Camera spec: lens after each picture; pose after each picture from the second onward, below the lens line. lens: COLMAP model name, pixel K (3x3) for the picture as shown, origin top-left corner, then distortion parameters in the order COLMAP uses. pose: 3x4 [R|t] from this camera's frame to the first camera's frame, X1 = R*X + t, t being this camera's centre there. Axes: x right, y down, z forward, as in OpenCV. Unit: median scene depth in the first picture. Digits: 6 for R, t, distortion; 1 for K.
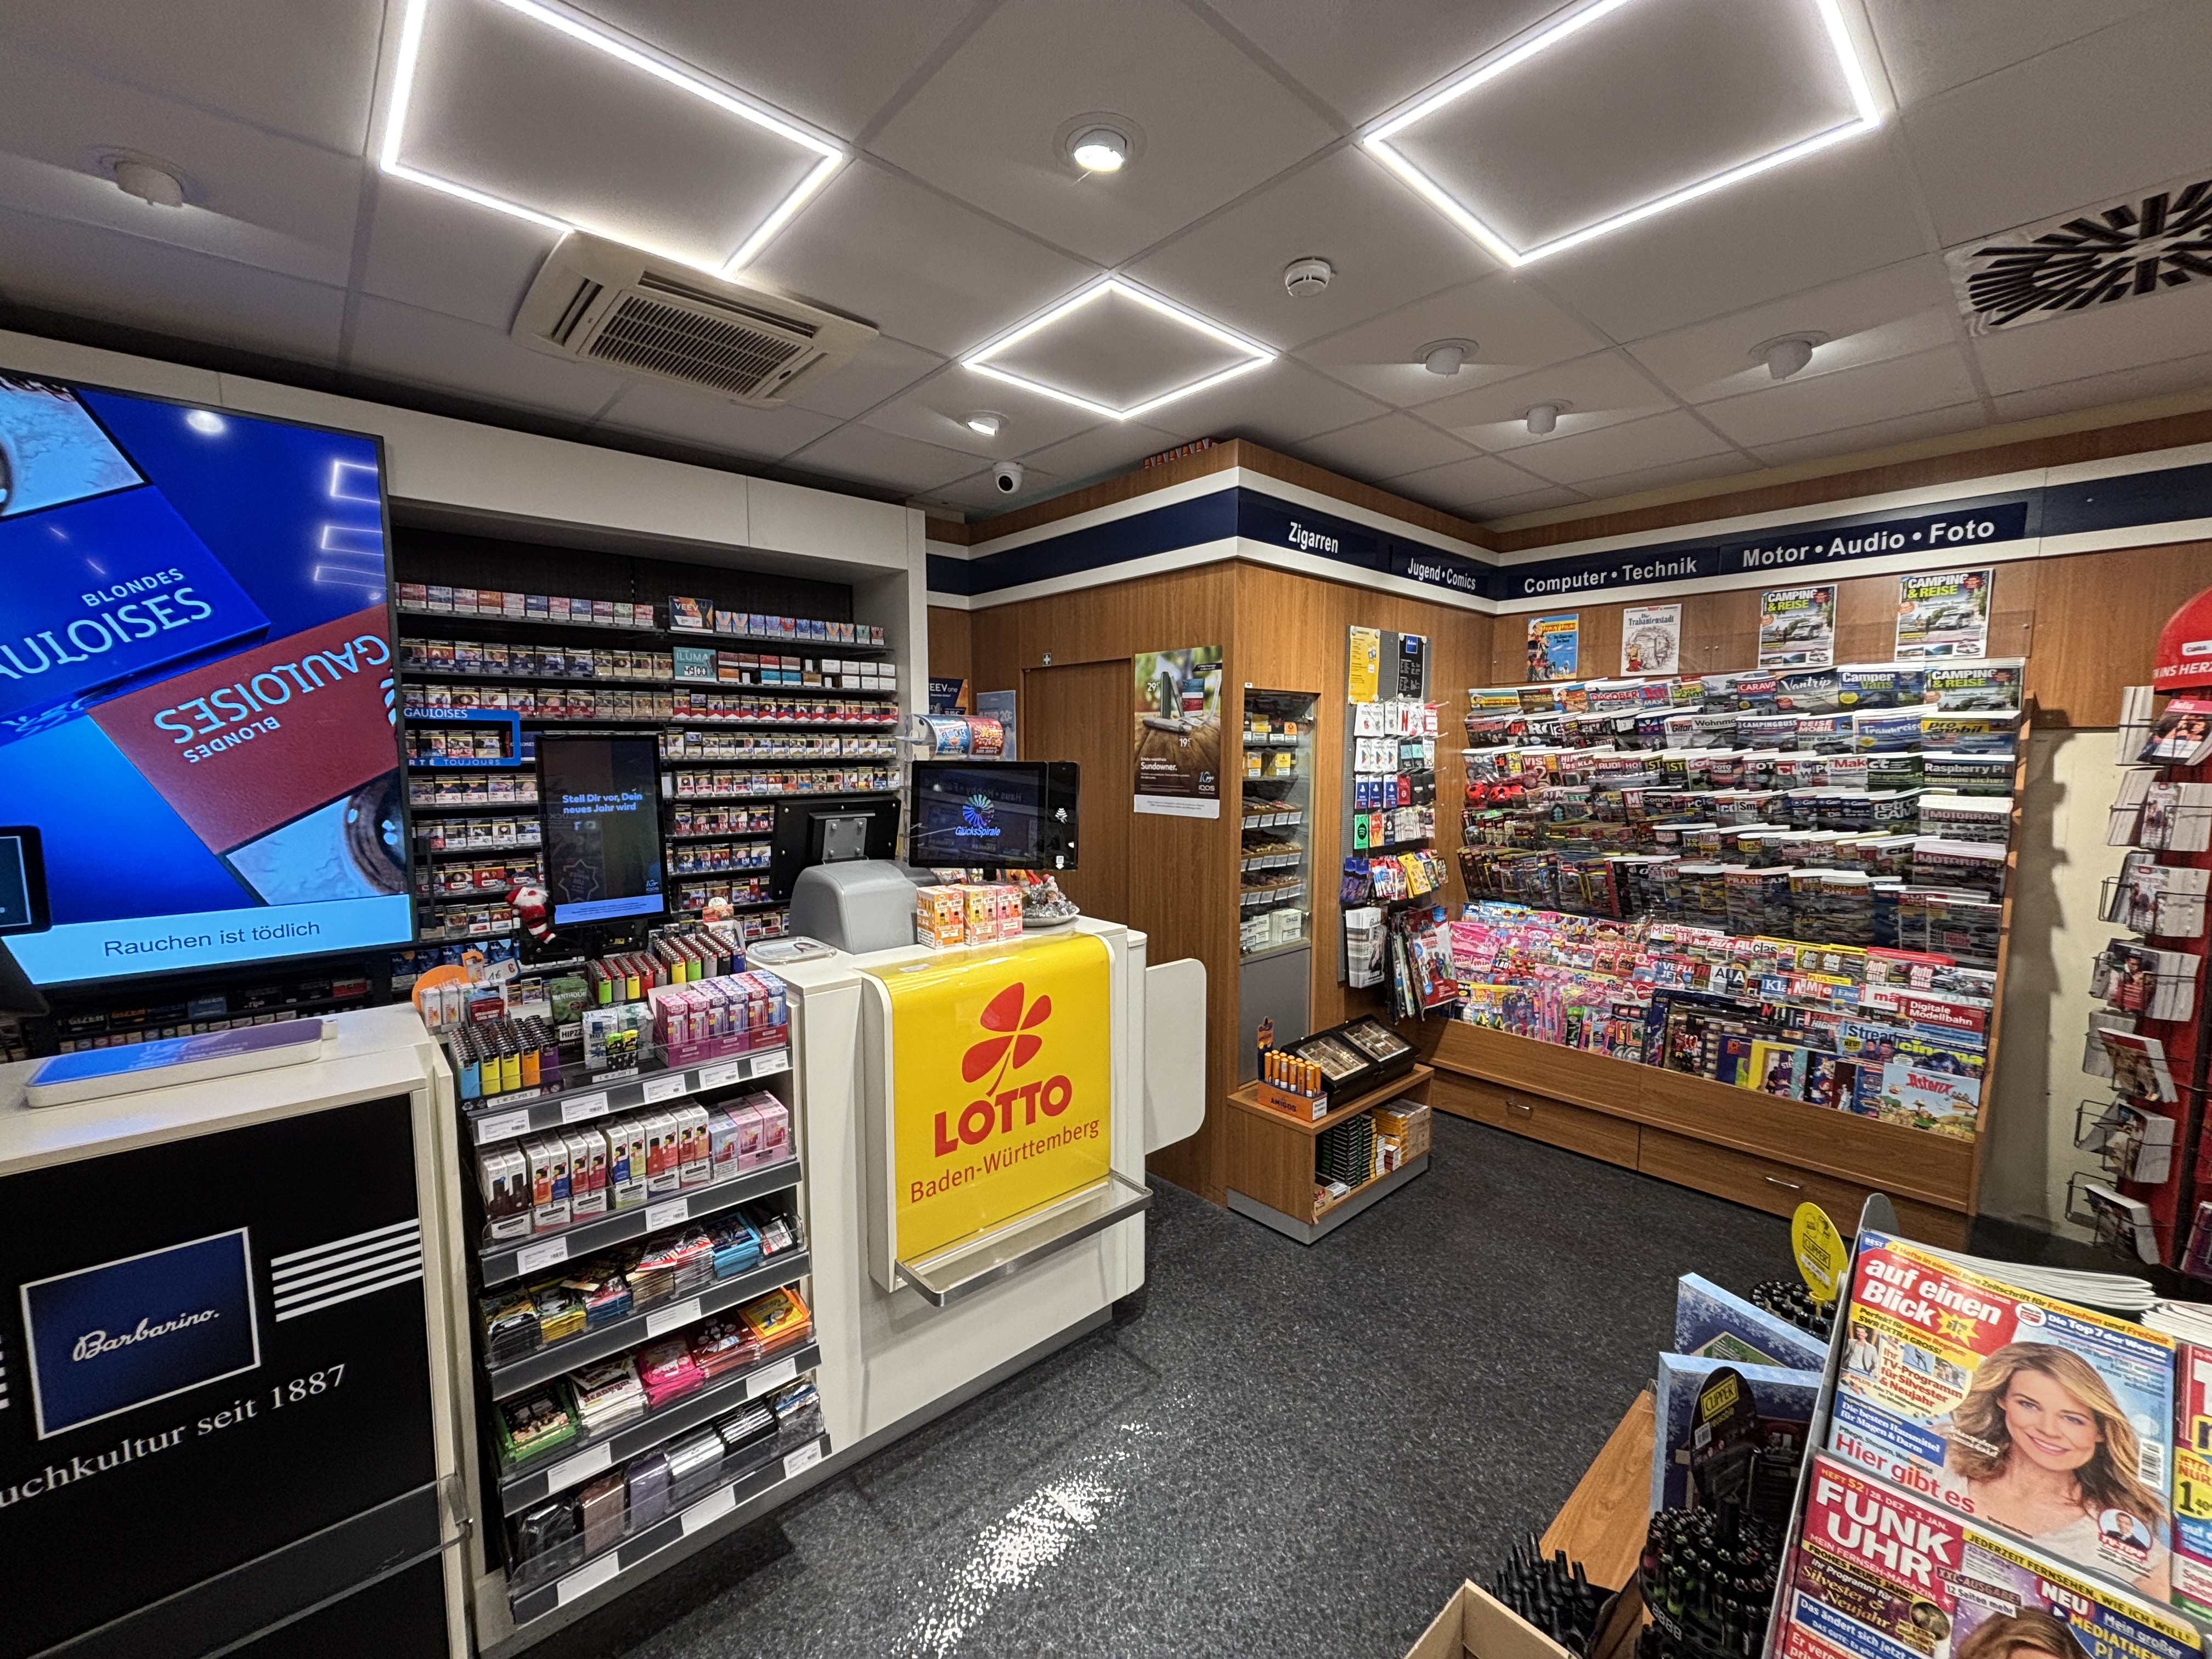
lens RADIAL K [[900.4, 0, 1108.2], [0, 900.4, 827.0], [0, 0, 1]] dist [-0.006817, 0.001703]
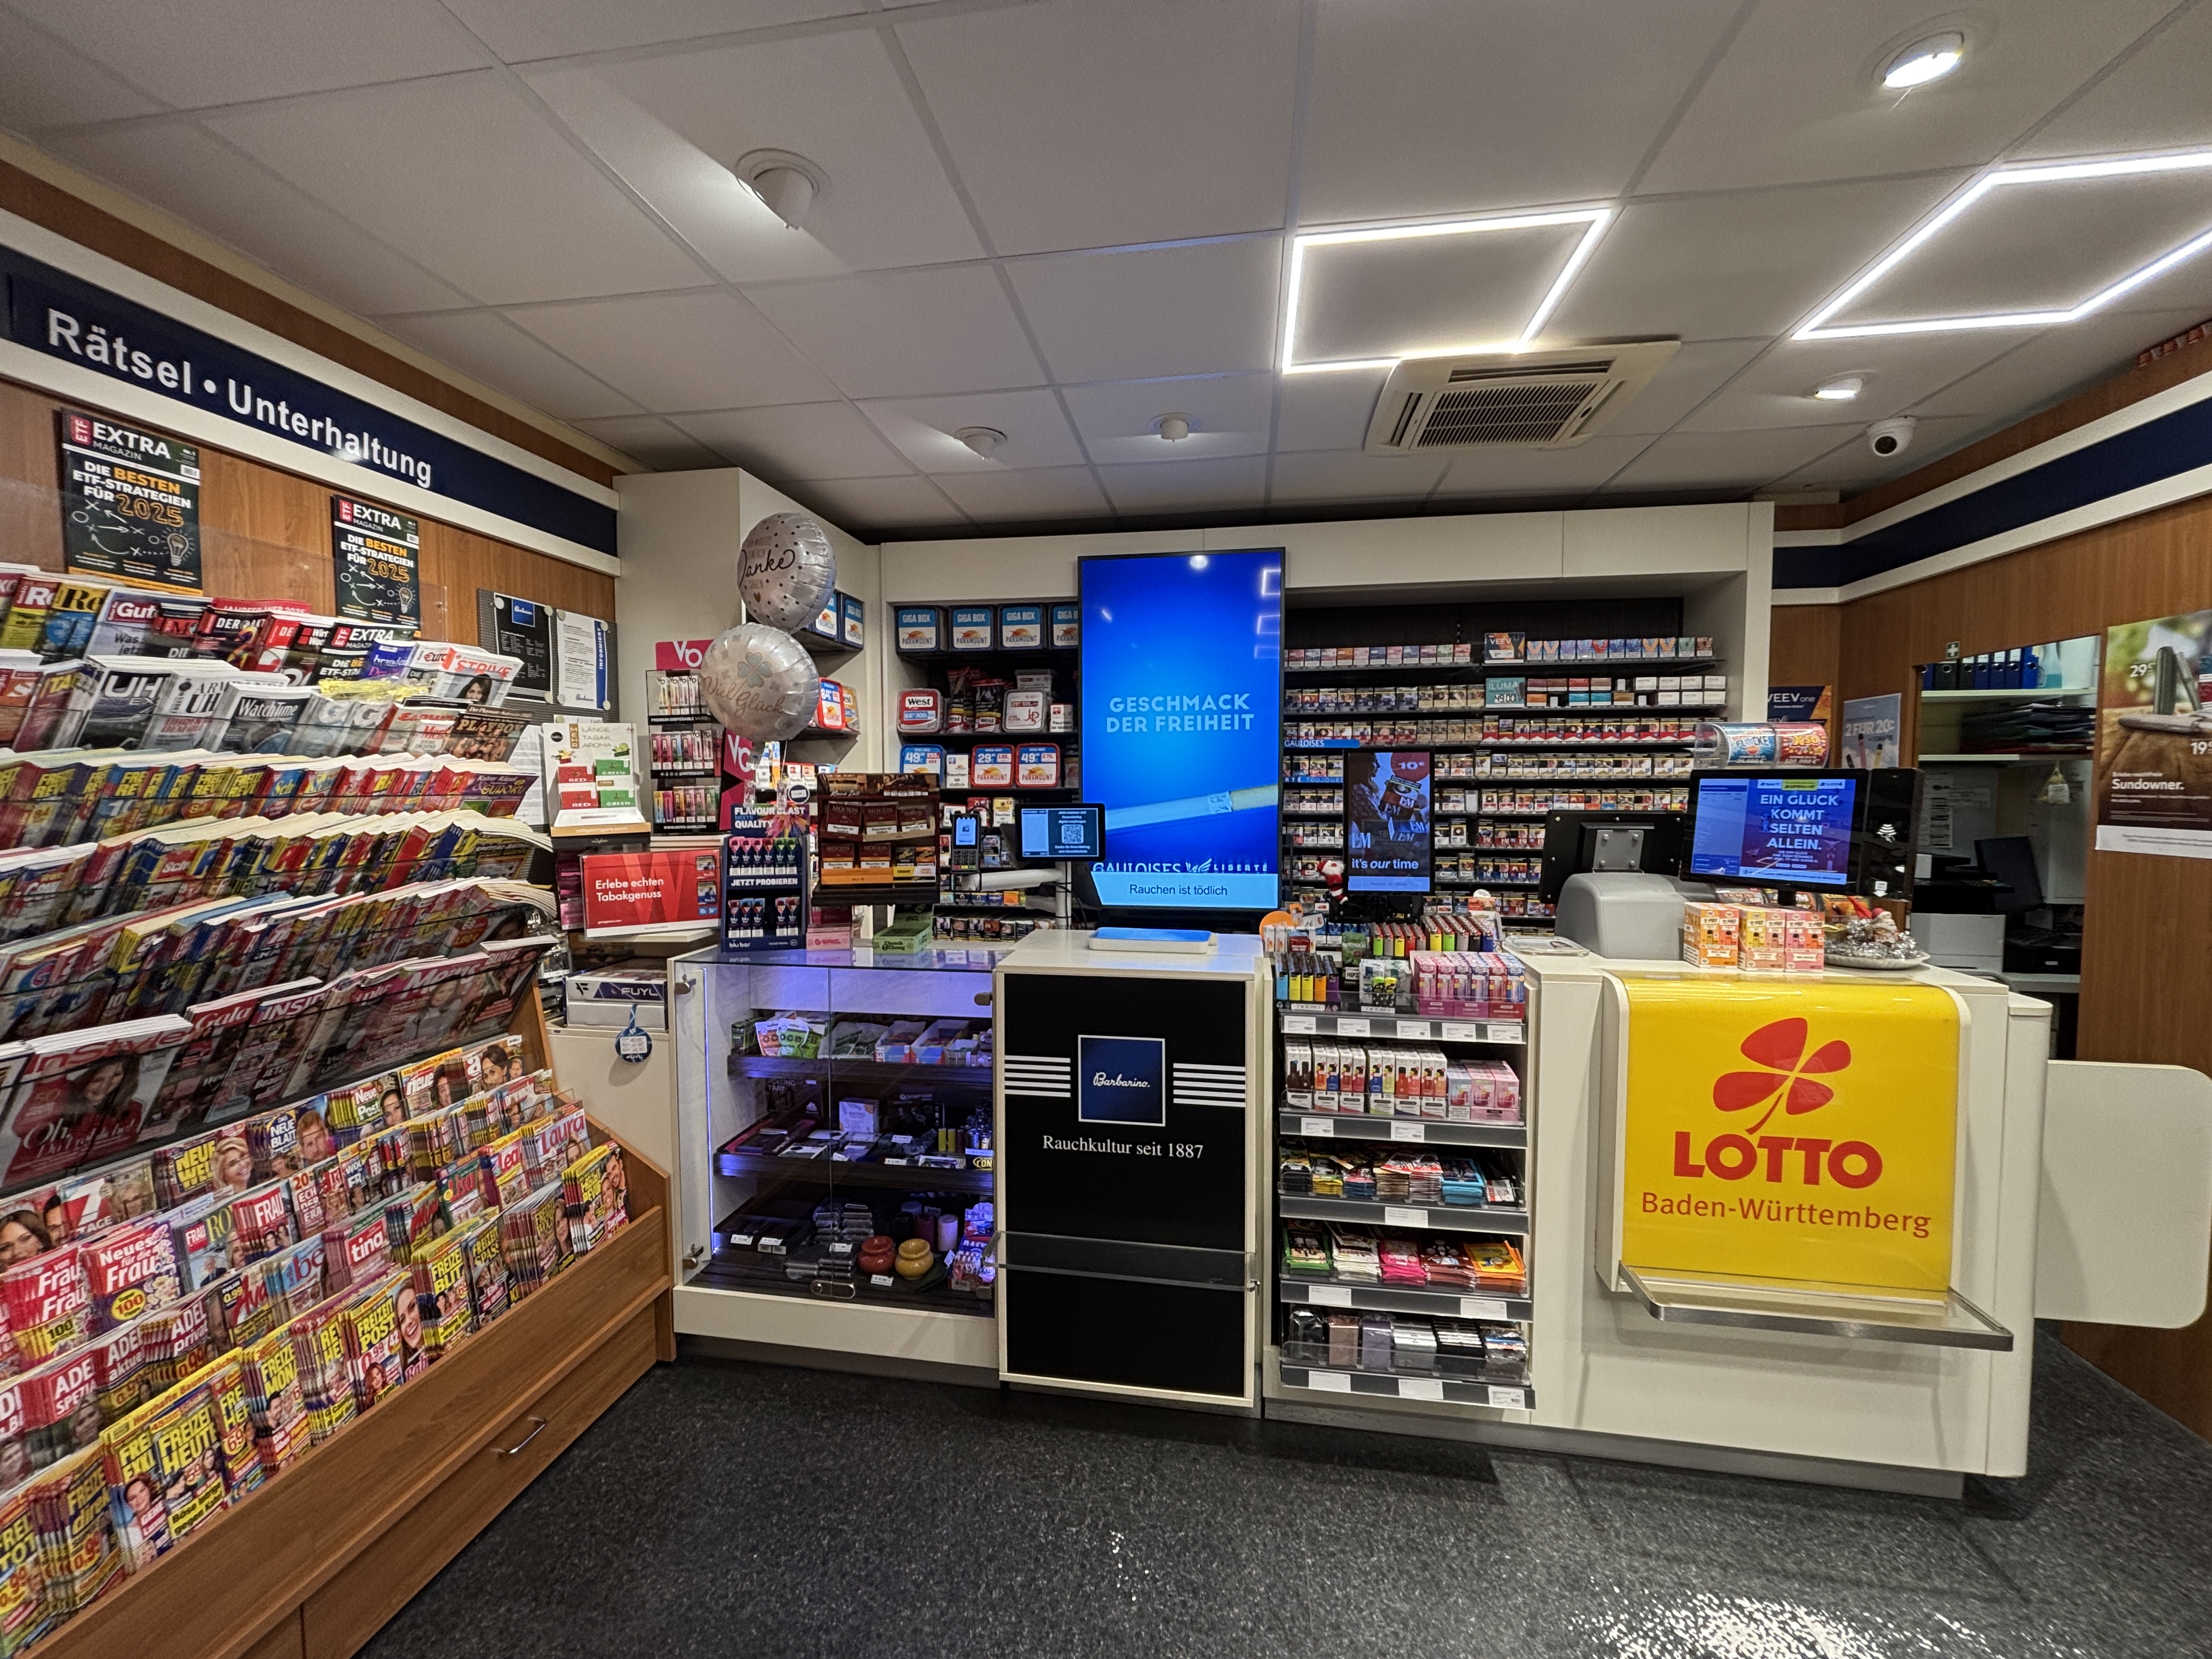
lens RADIAL K [[900.4, 0, 1093.7], [0, 900.4, 826.4], [0, 0, 1]] dist [-0.006817, 0.001703]
pose [[0.618869, 0.034537, -0.784735, 0.151461], [-0.066950, 0.997717, -0.008888, 0.039343], [0.782636, 0.058039, 0.619768, -0.098704]]
